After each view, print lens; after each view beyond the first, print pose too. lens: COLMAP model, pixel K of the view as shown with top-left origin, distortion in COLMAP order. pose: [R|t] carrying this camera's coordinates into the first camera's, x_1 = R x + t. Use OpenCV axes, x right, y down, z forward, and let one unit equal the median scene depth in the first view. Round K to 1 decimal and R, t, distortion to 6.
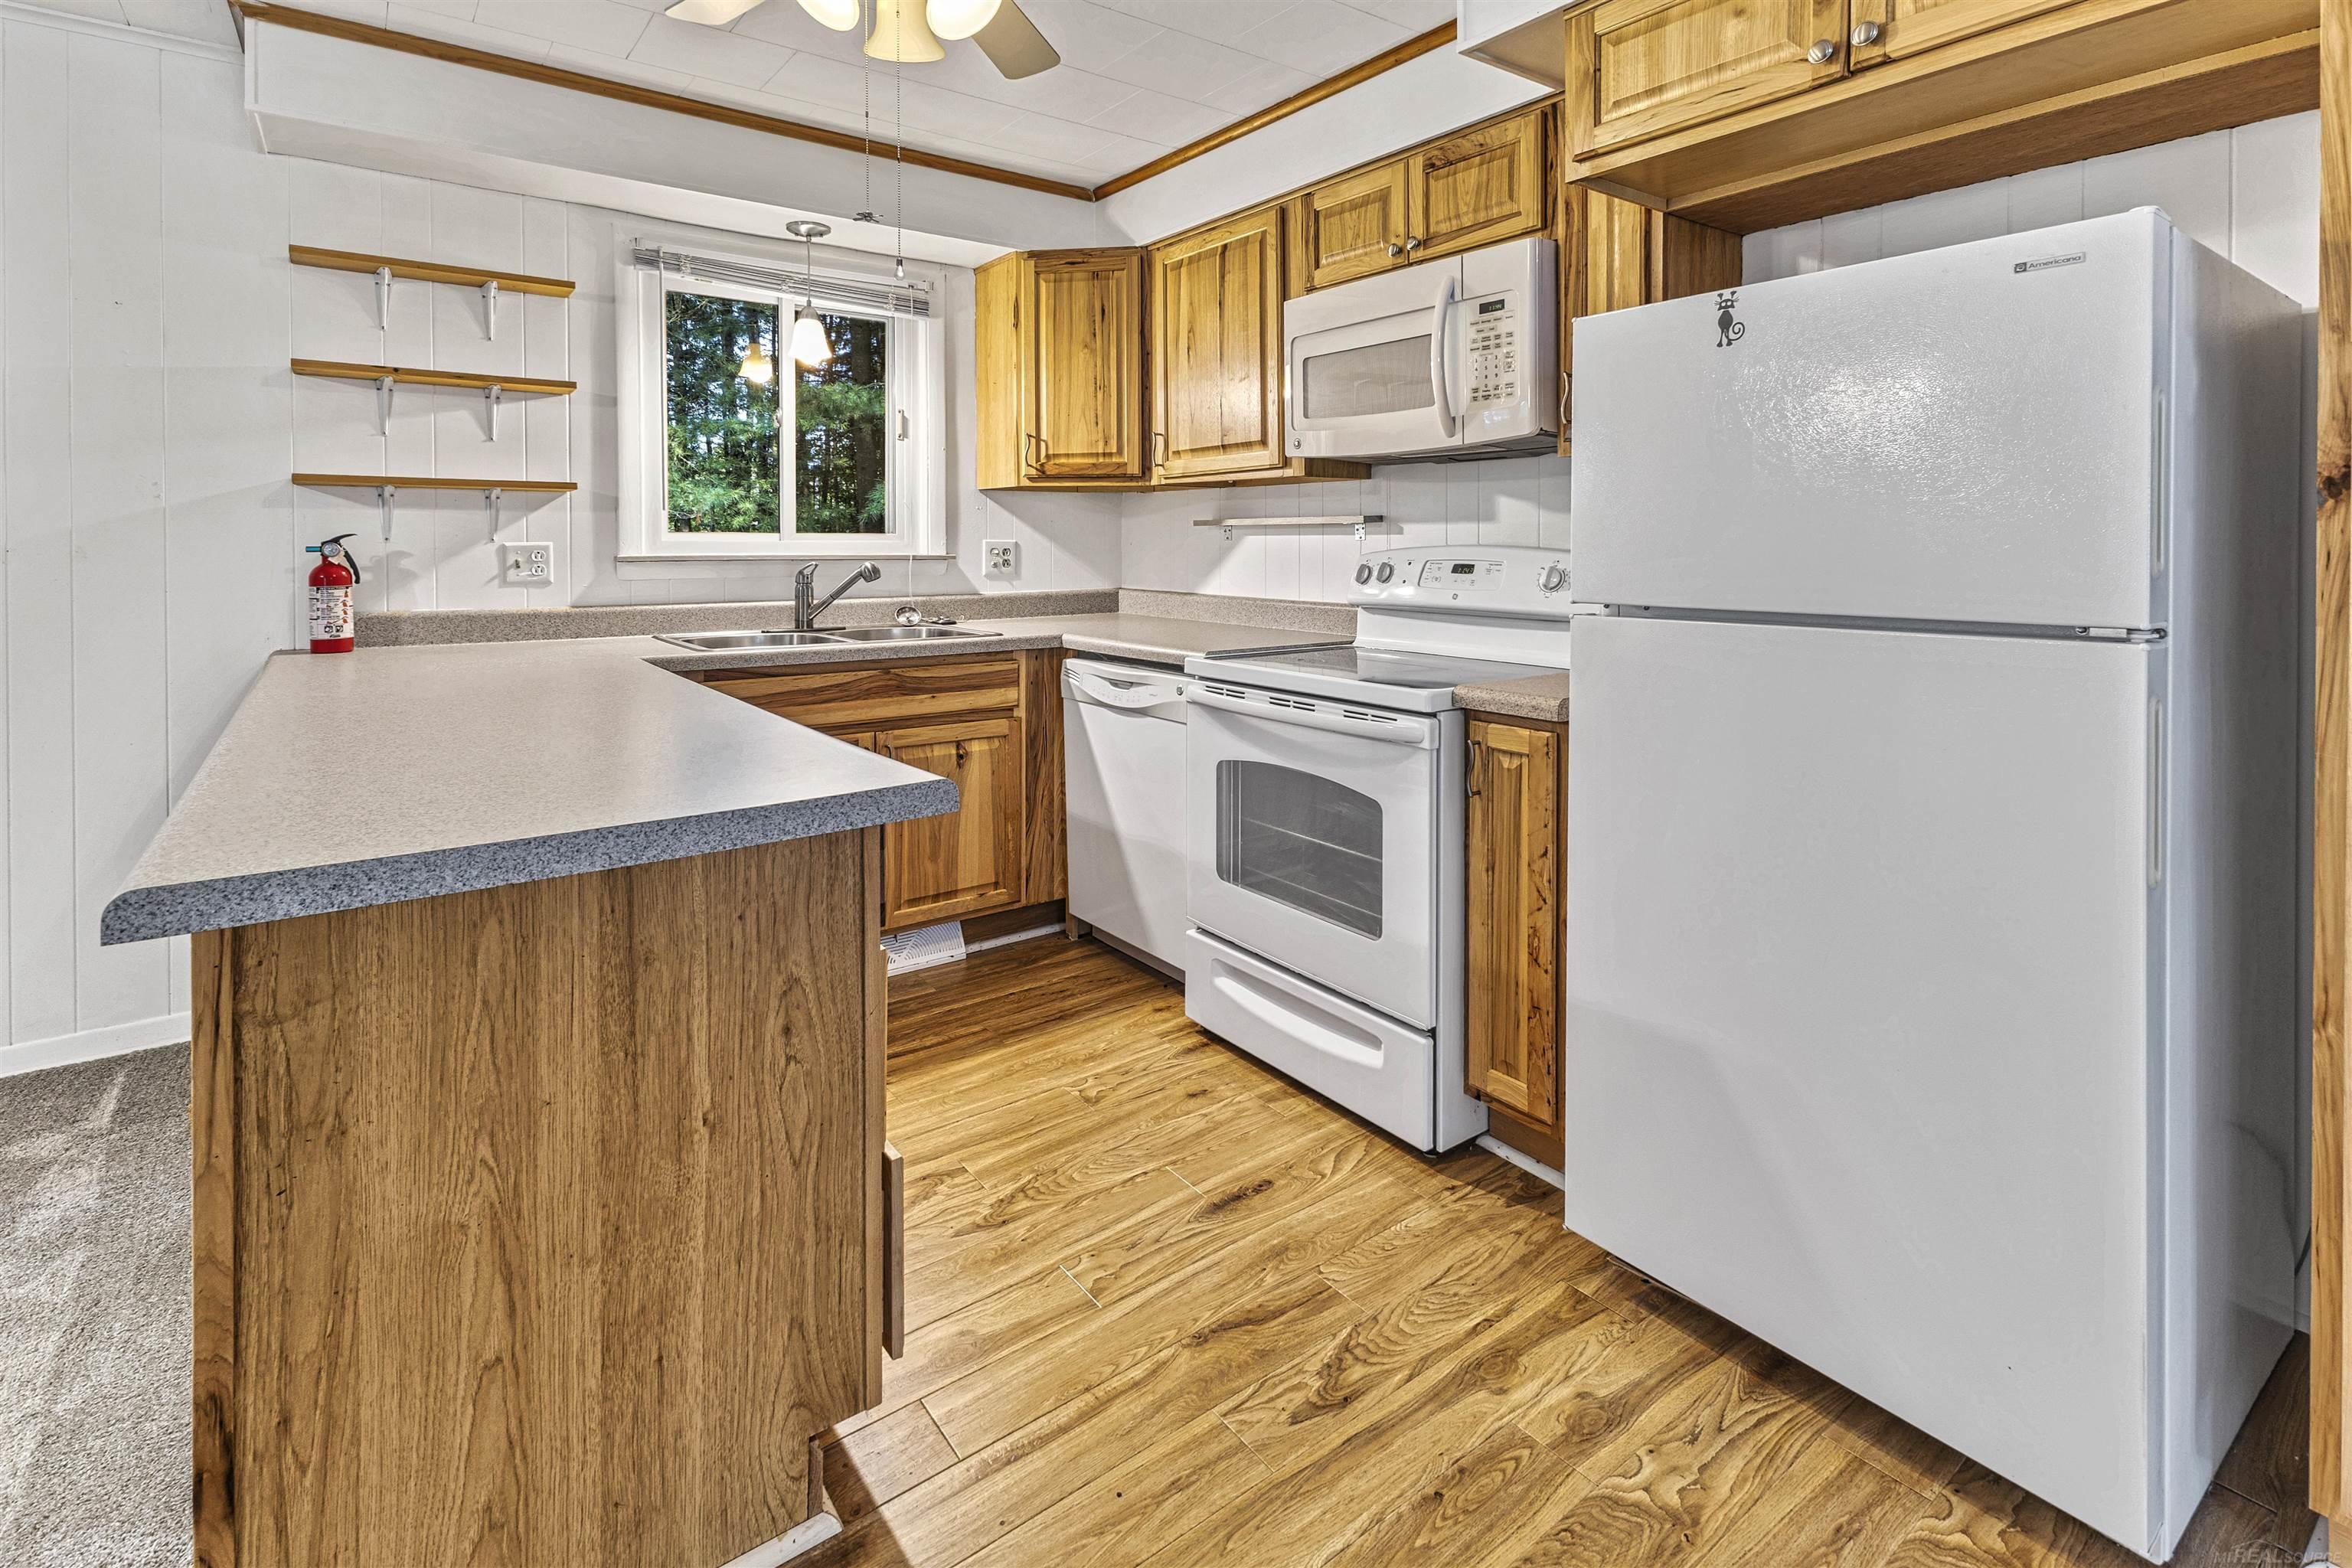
lens RADIAL K [[1071.7, 0, 1175.8], [0, 1071.7, 719.8], [0, 0, 1]] dist [-0.000079, 0.000330]
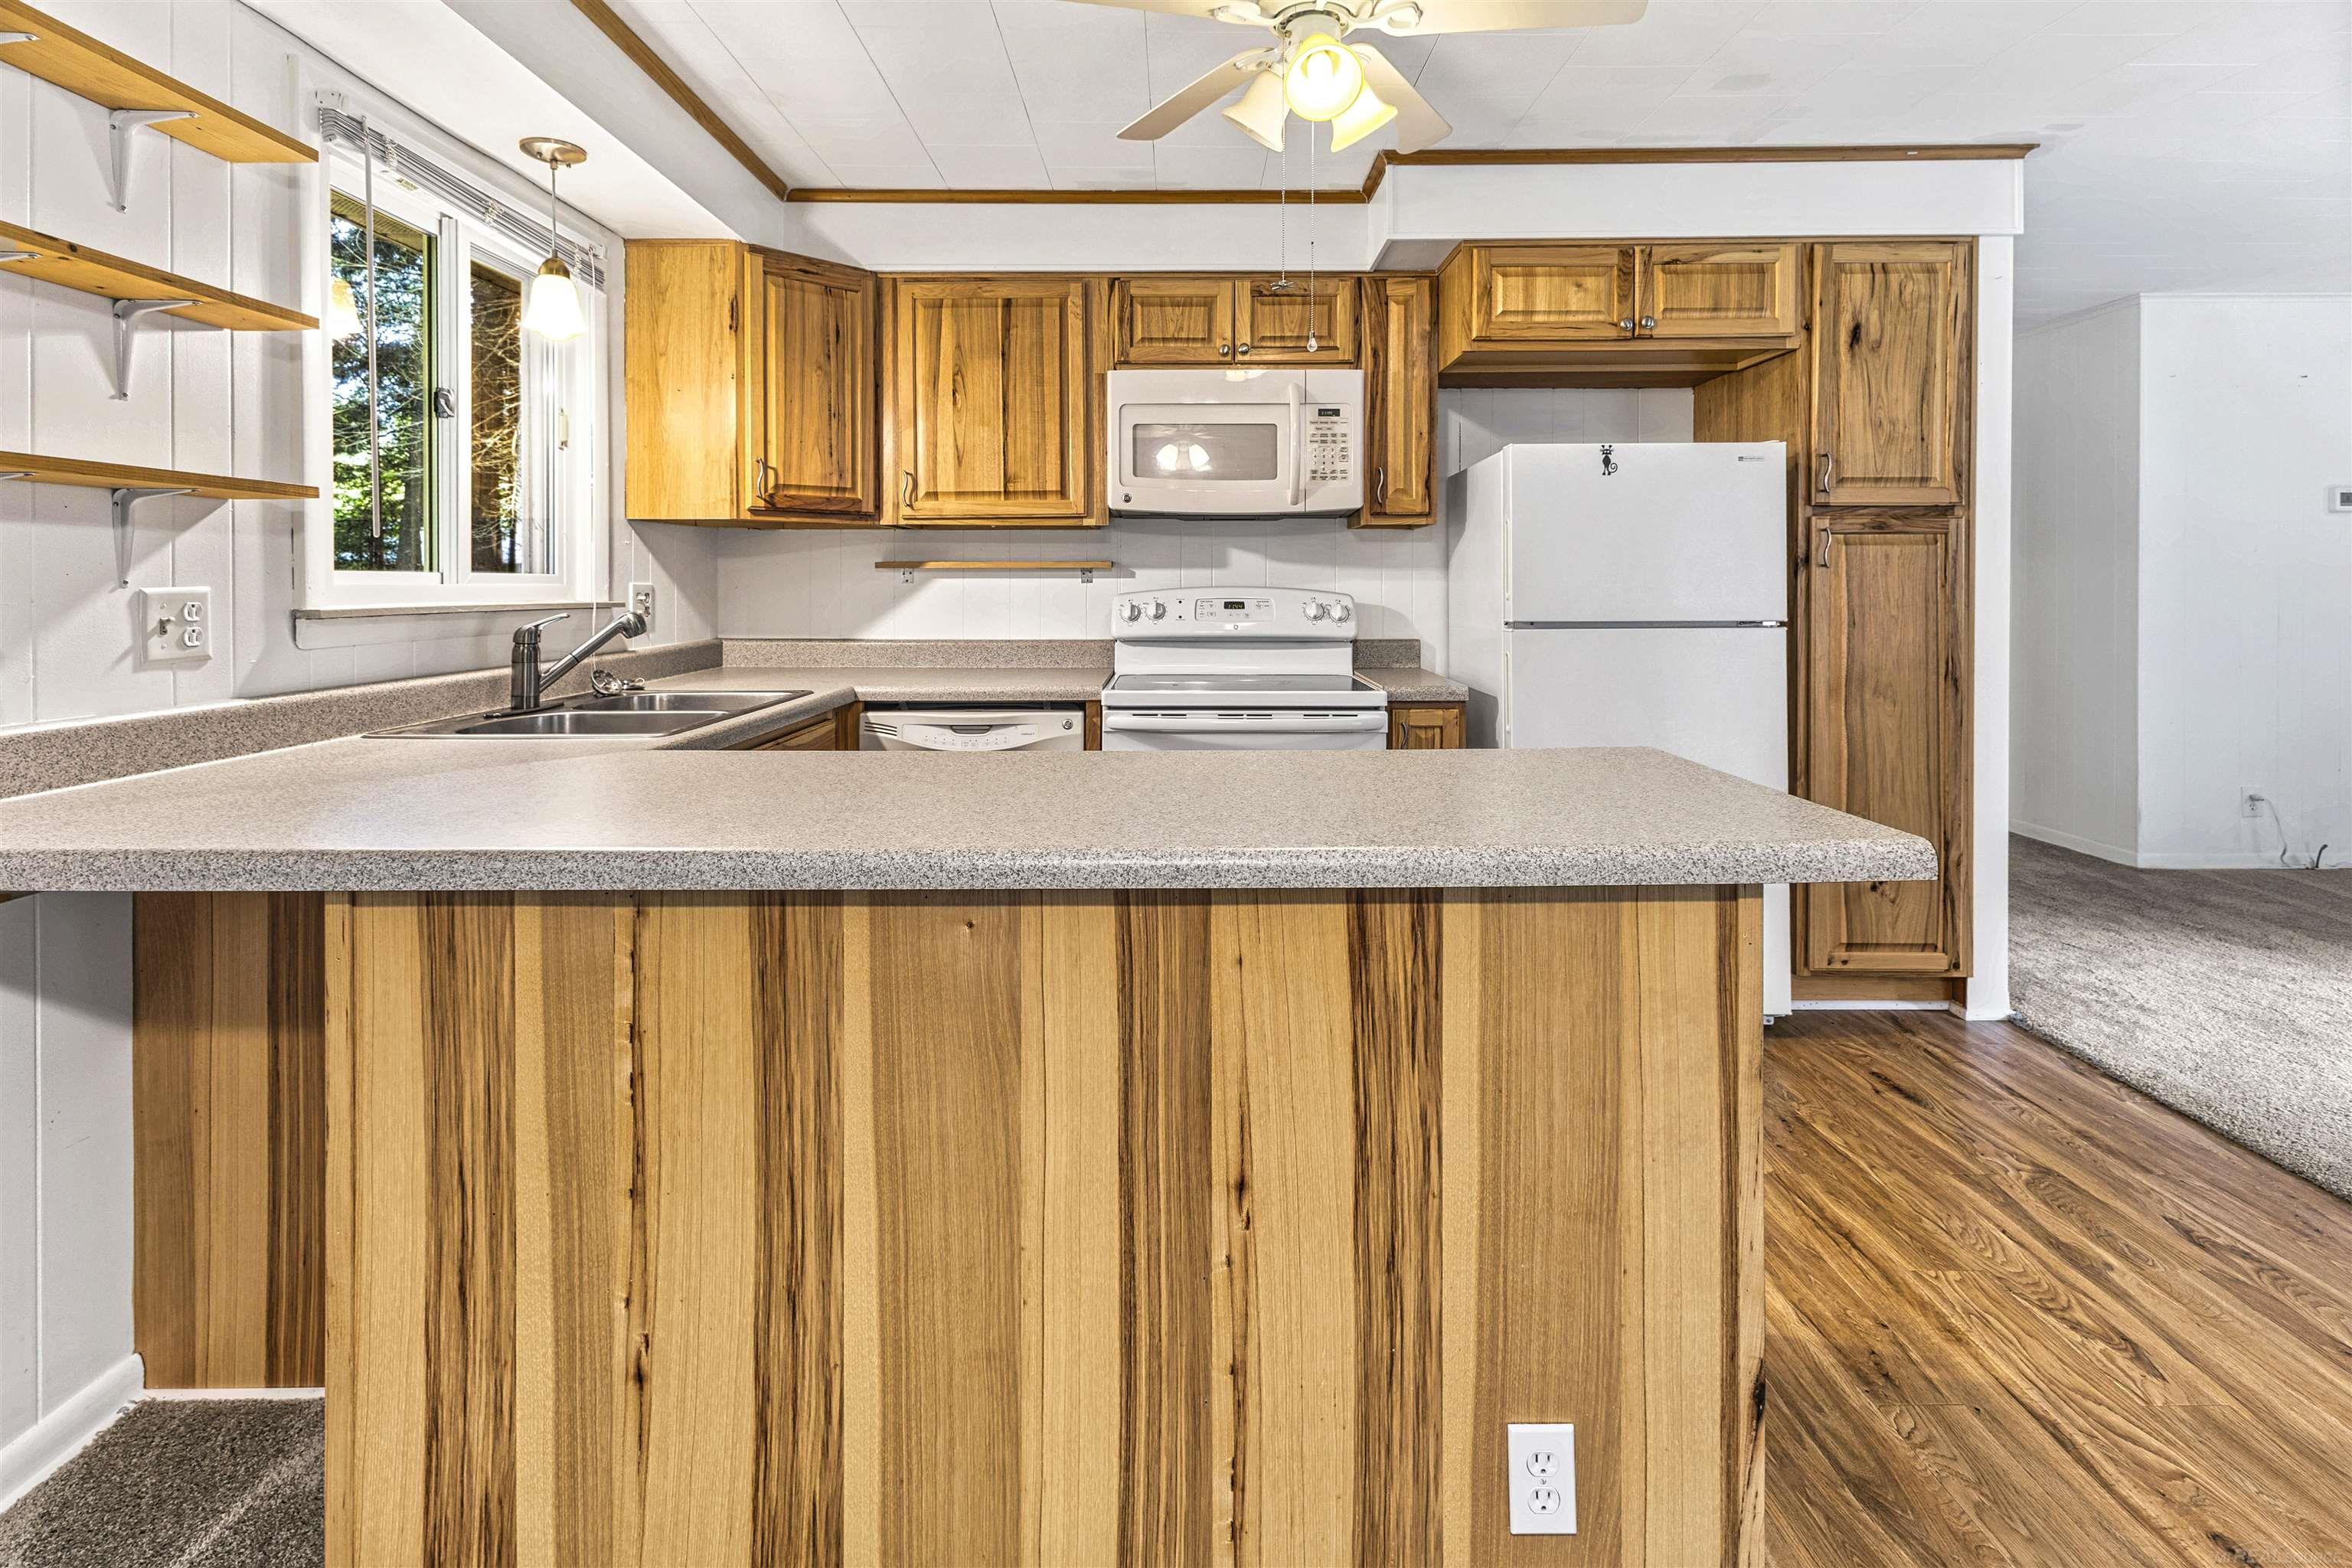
lens RADIAL K [[1044.3, 0, 1176.0], [0, 1044.3, 784.0], [0, 0, 1]] dist [-0.010475, -0.006826]
pose [[0.601871, -0.149372, 0.784499, -0.713605], [0.132014, 0.987446, 0.086732, -0.042427], [-0.787606, 0.051363, 0.614034, 0.268919]]
